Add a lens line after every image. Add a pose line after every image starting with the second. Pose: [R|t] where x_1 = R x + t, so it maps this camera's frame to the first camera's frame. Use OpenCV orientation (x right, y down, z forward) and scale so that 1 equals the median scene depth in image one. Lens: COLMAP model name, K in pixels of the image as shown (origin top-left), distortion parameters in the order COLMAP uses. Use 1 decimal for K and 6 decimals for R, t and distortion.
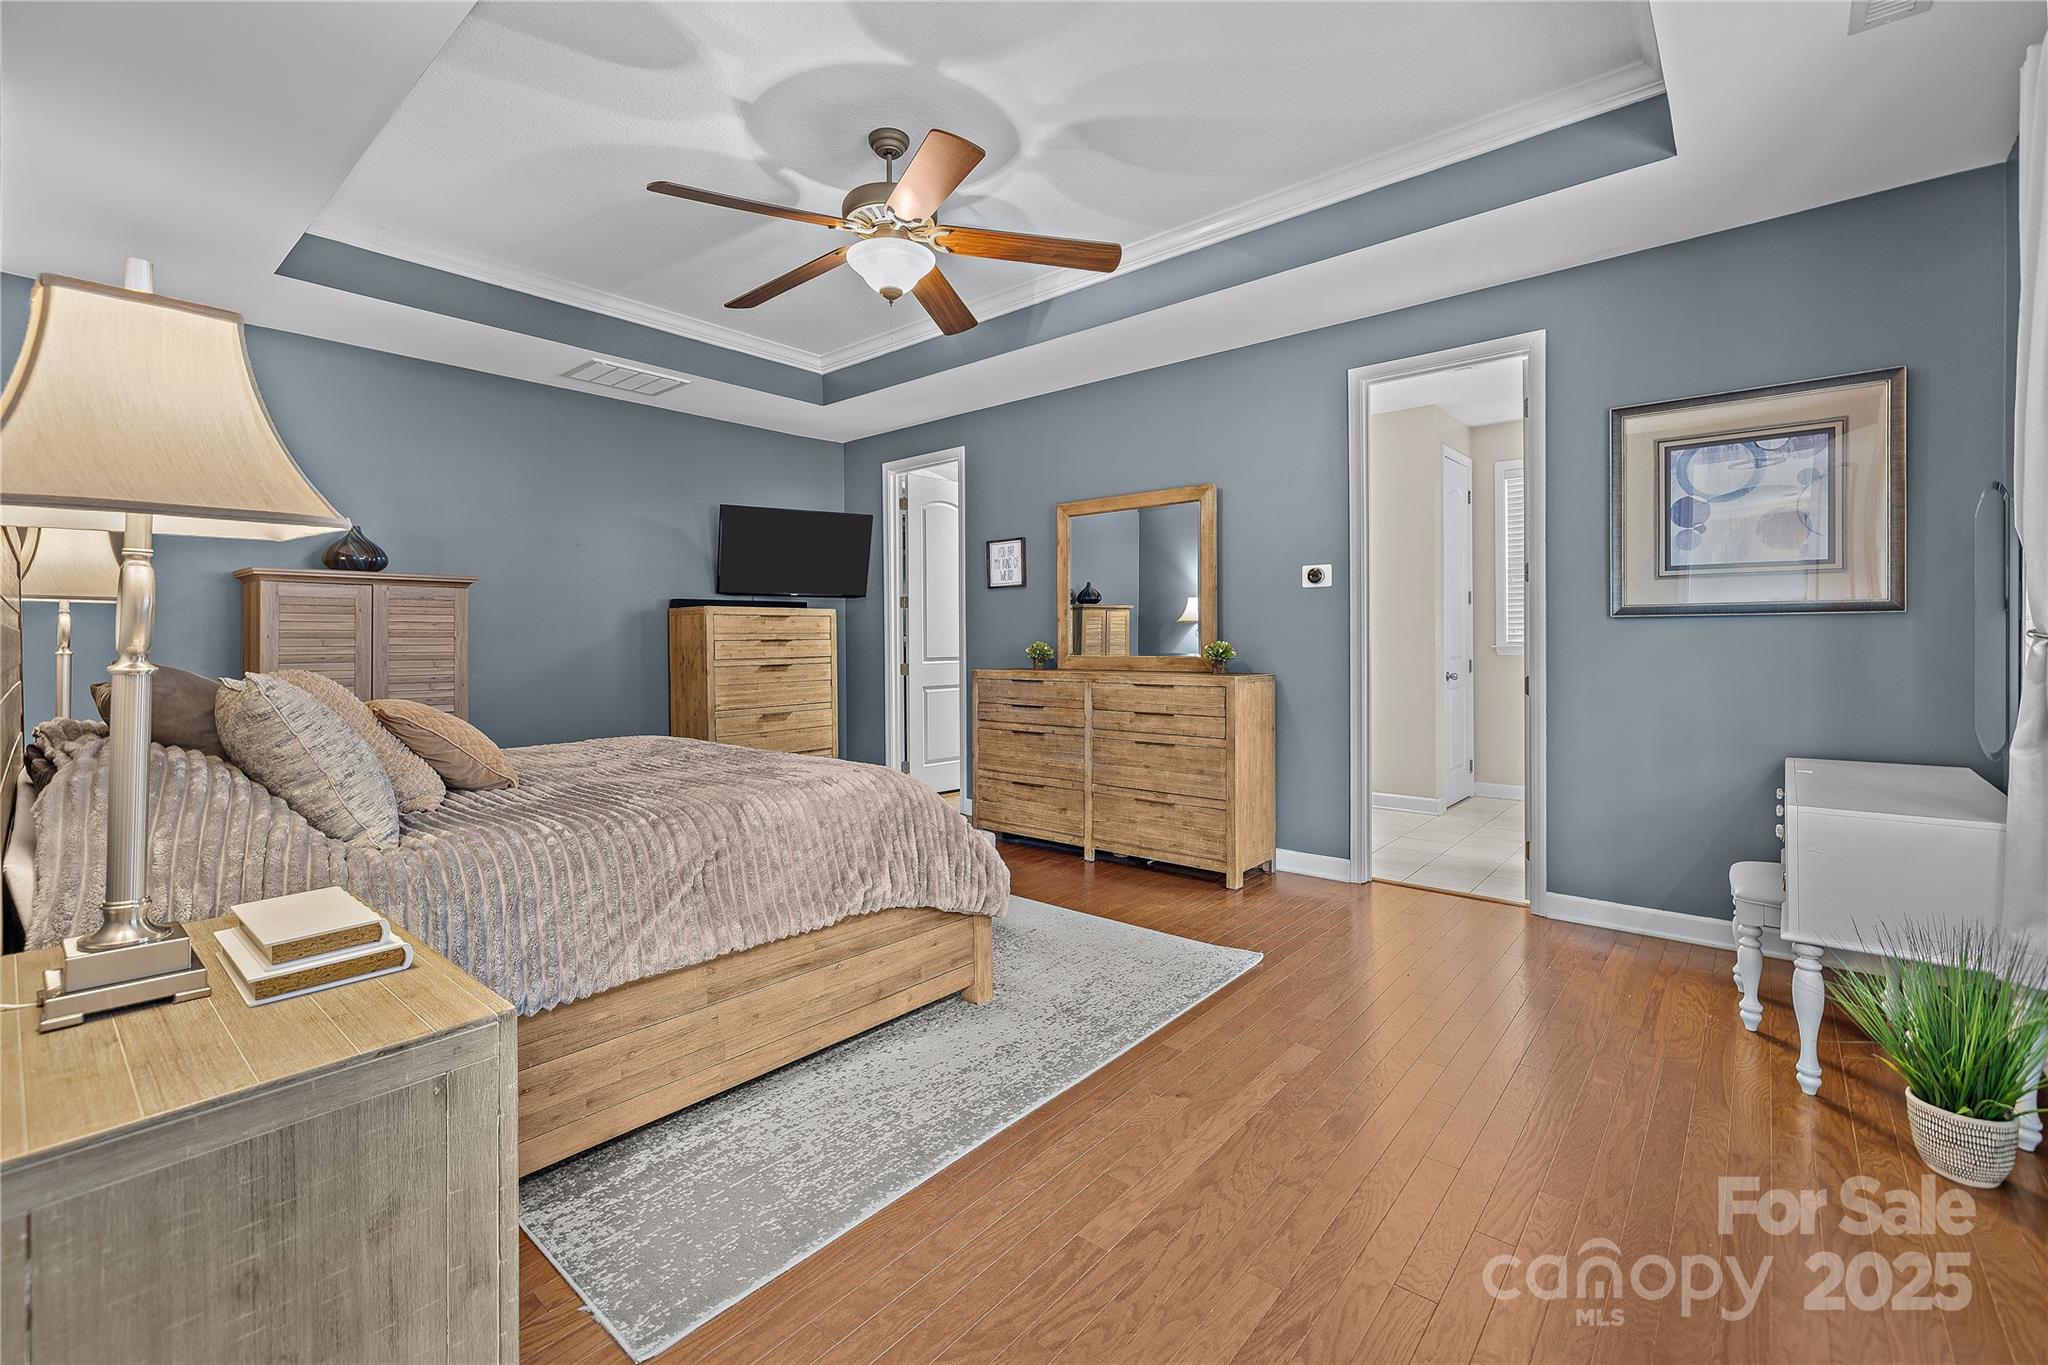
lens RADIAL K [[875.4, 0, 1025.2], [0, 875.4, 640.9], [0, 0, 1]] dist [0.003899, -0.000297]
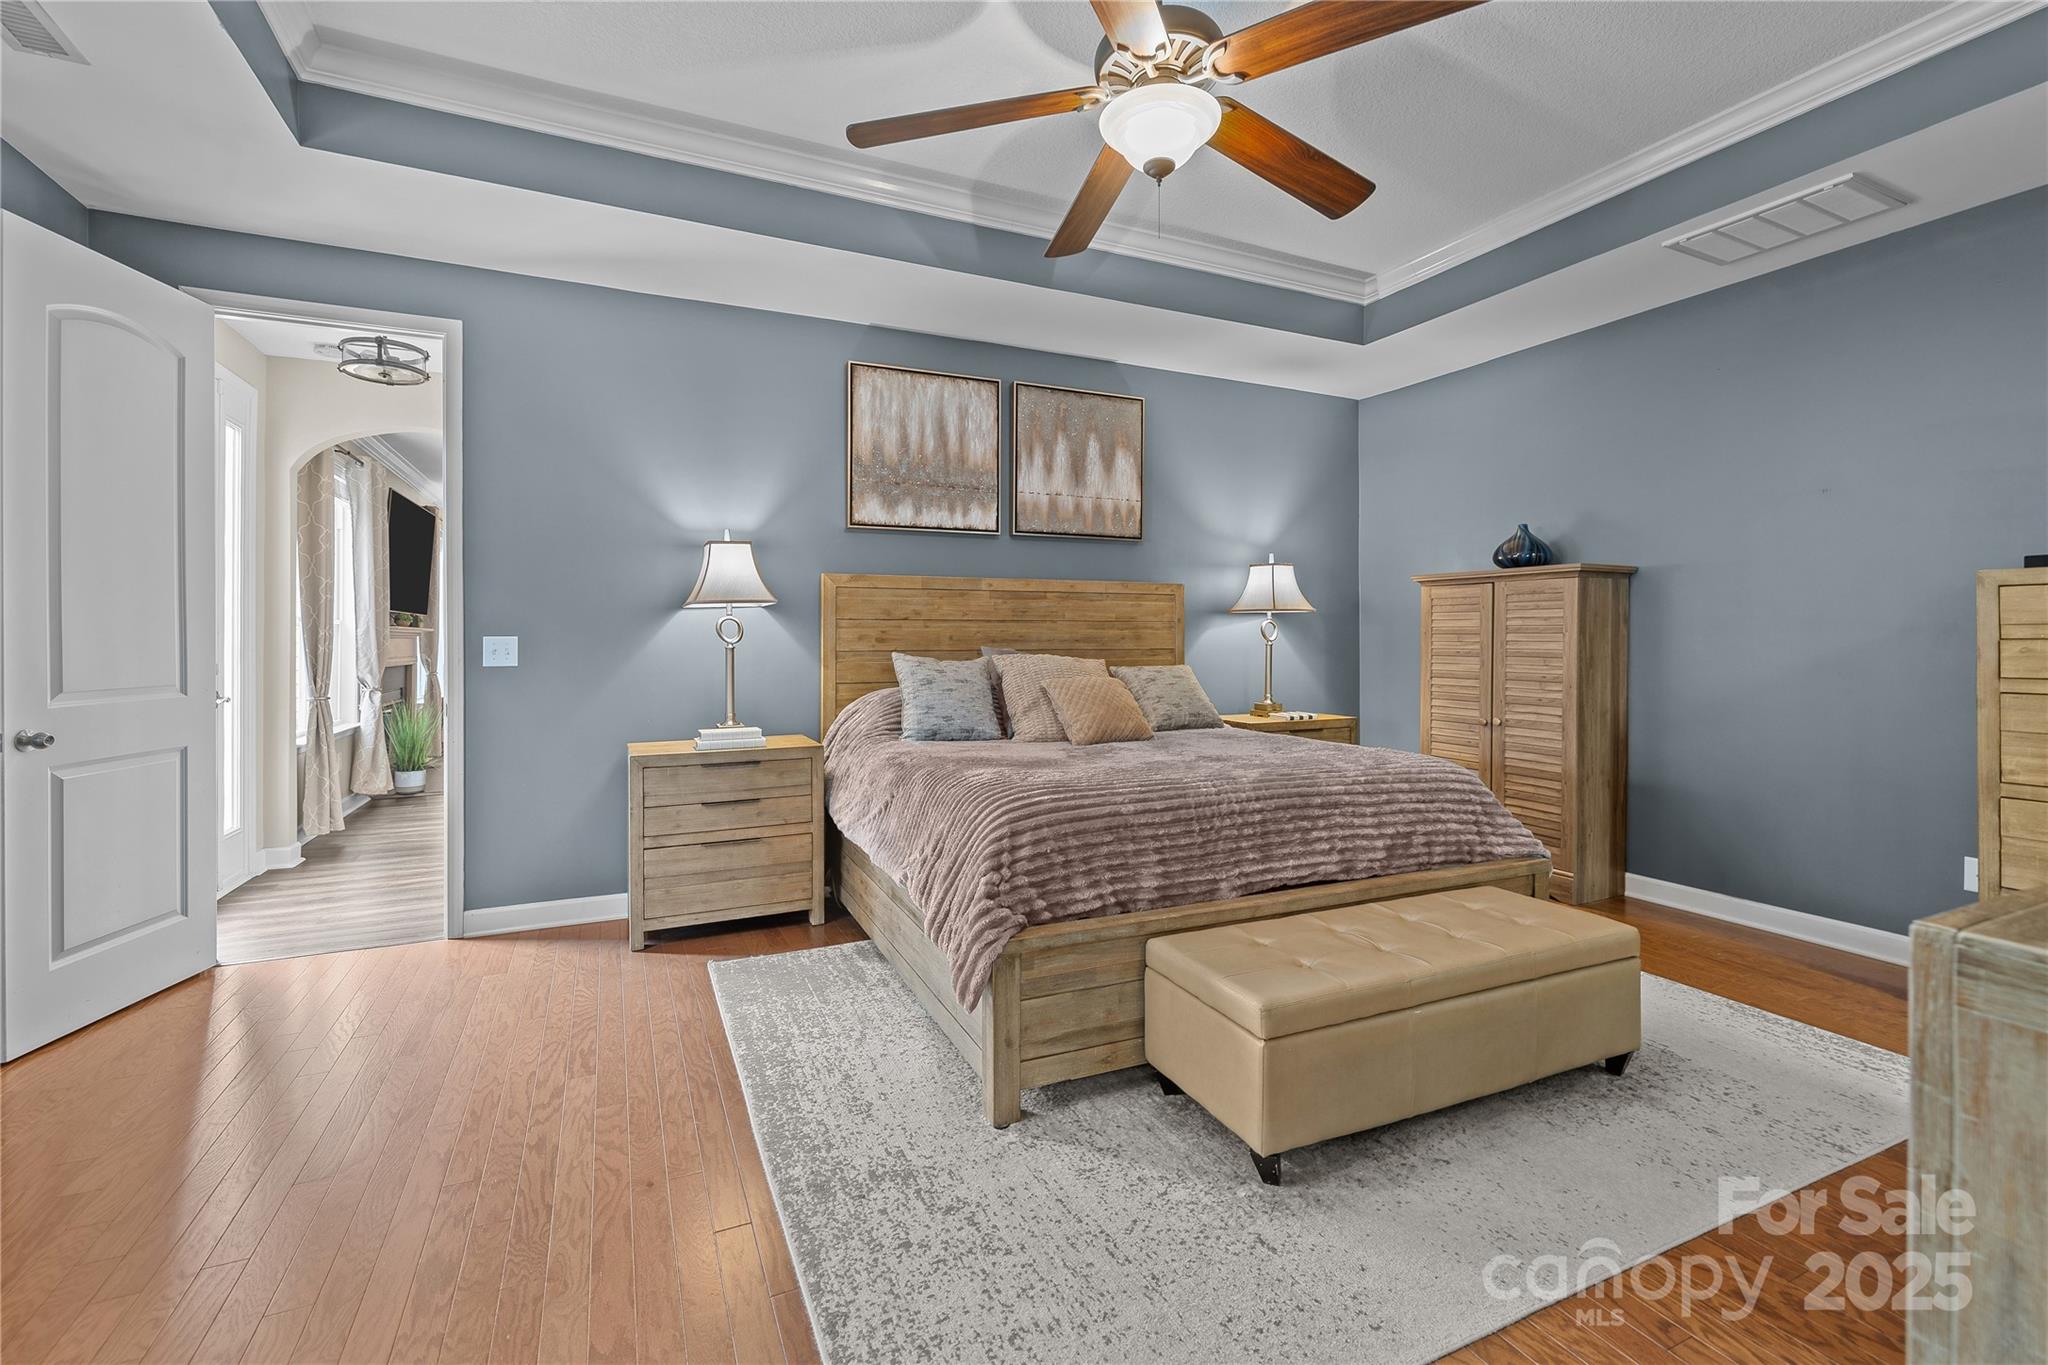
lens RADIAL K [[875.4, 0, 1007.9], [0, 875.4, 638.8], [0, 0, 1]] dist [0.003899, -0.000297]
pose [[-0.428930, 0.010163, -0.903281, 0.761480], [0.004532, 0.999948, 0.009099, -0.017610], [0.903326, -0.000191, -0.428954, 1.617979]]
